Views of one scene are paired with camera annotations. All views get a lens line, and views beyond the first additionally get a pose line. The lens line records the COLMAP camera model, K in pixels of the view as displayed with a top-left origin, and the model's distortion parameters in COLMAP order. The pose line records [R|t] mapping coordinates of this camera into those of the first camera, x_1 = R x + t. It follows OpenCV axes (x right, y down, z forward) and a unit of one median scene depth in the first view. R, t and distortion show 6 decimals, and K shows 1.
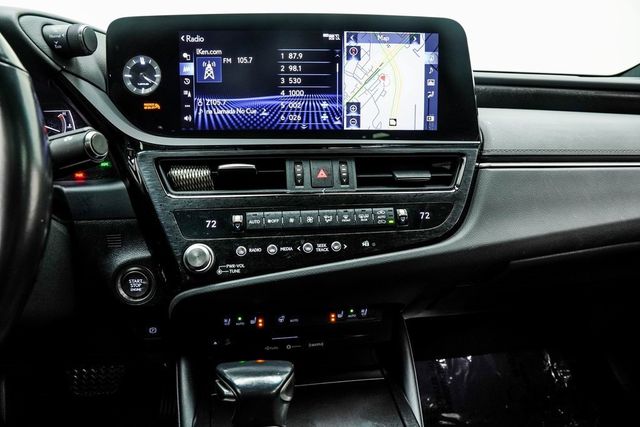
lens RADIAL K [[461.4, 0, 320.7], [0, 461.4, 213.7], [0, 0, 1]] dist [-0.120650, 0.045485]
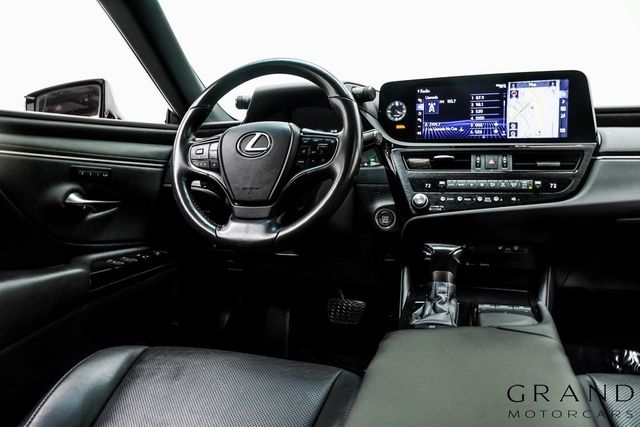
lens RADIAL K [[479.5, 0, 319.1], [0, 479.5, 214.0], [0, 0, 1]] dist [-0.095458, 0.030946]
pose [[0.888947, 0.040707, -0.456197, 0.249499], [-0.094995, 0.990770, -0.096700, 0.349756], [0.448050, 0.129297, 0.884609, -0.876223]]
